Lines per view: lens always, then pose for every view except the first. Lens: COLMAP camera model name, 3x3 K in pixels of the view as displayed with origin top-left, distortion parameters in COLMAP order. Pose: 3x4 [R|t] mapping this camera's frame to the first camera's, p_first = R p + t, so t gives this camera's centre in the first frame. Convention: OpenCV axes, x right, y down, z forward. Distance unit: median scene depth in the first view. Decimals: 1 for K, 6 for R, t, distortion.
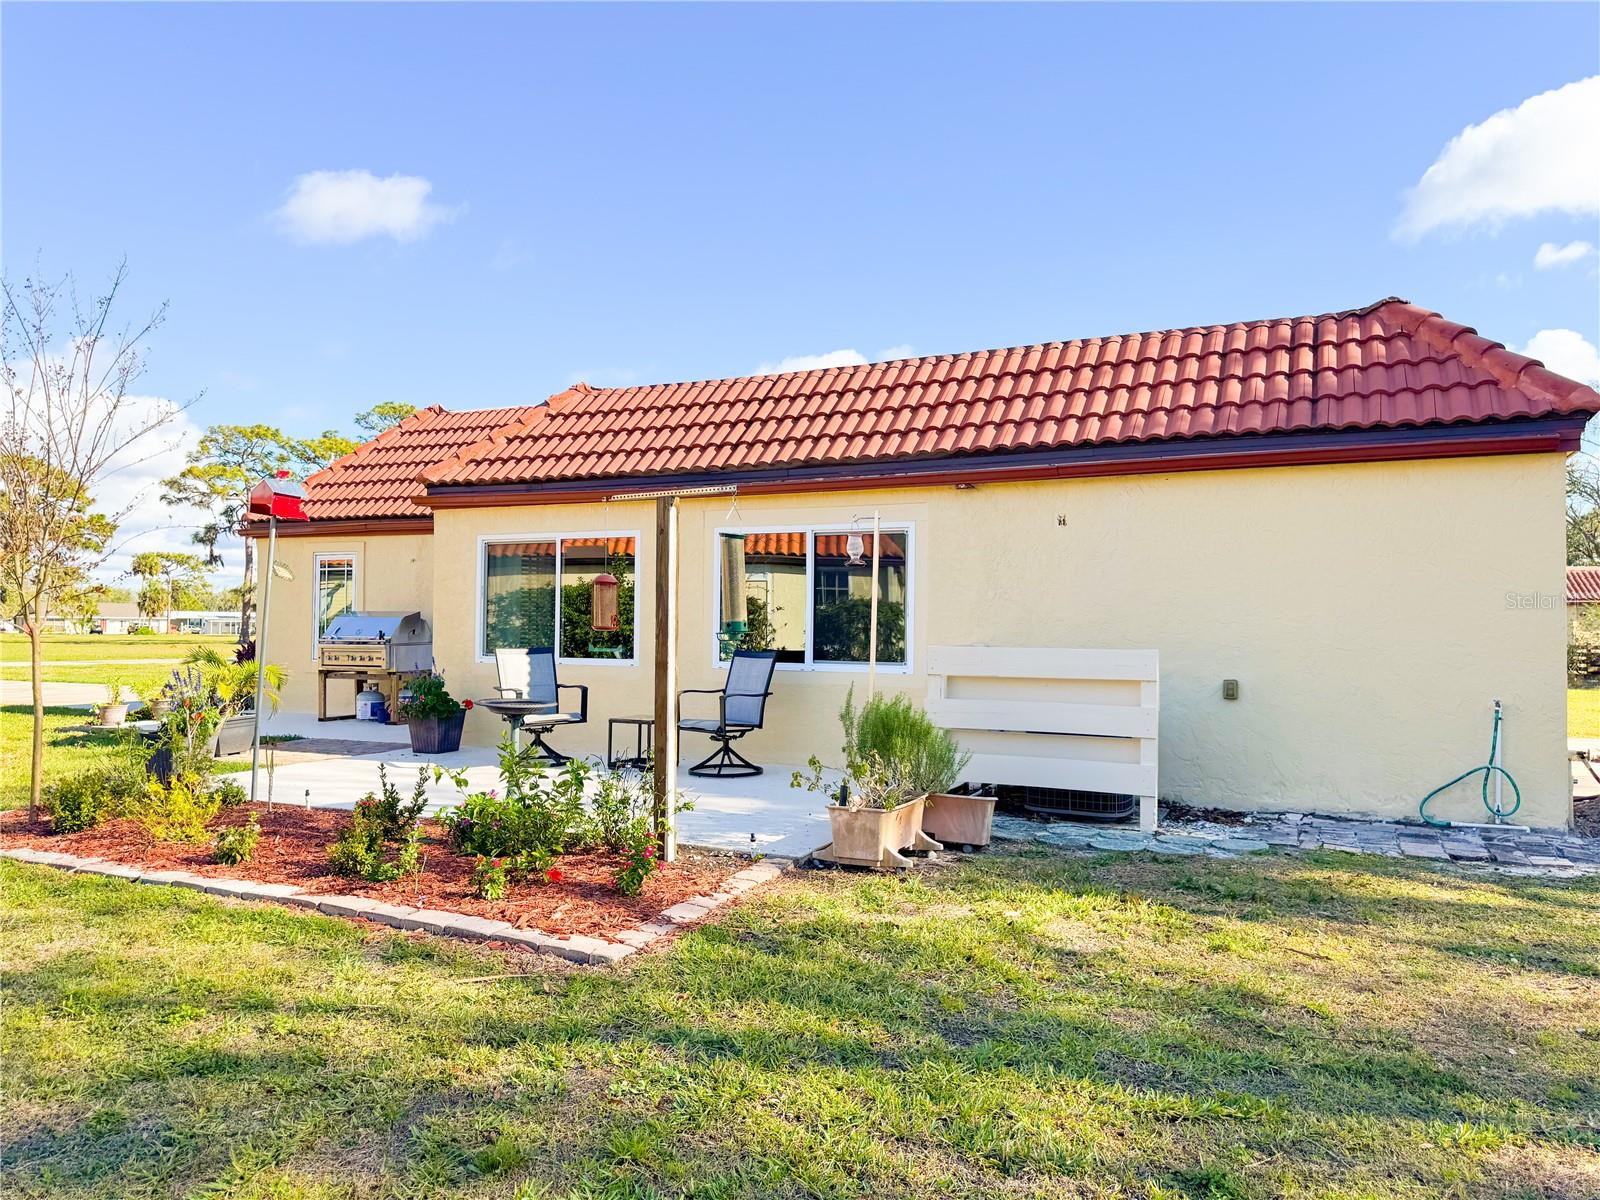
lens RADIAL K [[1127.7, 0, 804.6], [0, 1127.7, 605.8], [0, 0, 1]] dist [0.070463, -0.077036]
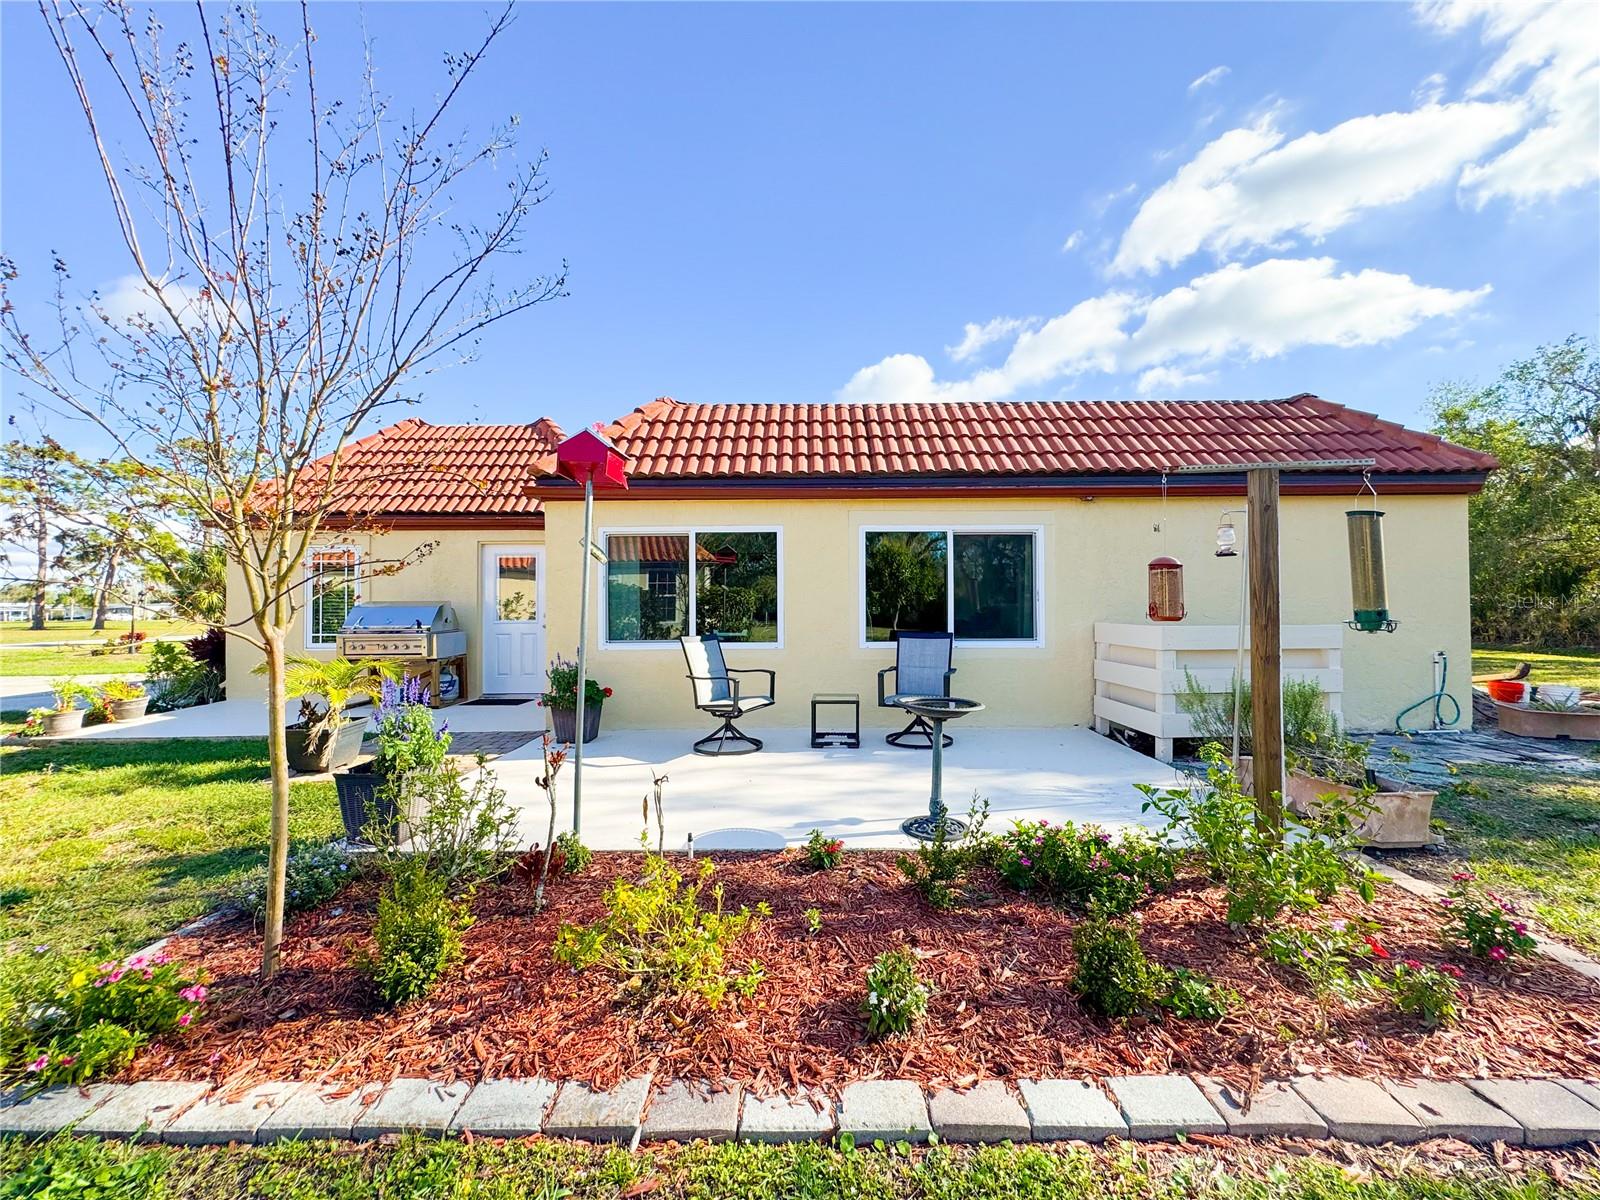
lens RADIAL K [[639.6, 0, 801.9], [0, 639.6, 597.4], [0, 0, 1]] dist [-0.002538, 0.000720]
pose [[0.904137, -0.007841, 0.427170, -0.389850], [0.005537, 0.999963, 0.006635, -0.000866], [-0.427206, -0.003633, 0.904147, 0.409570]]
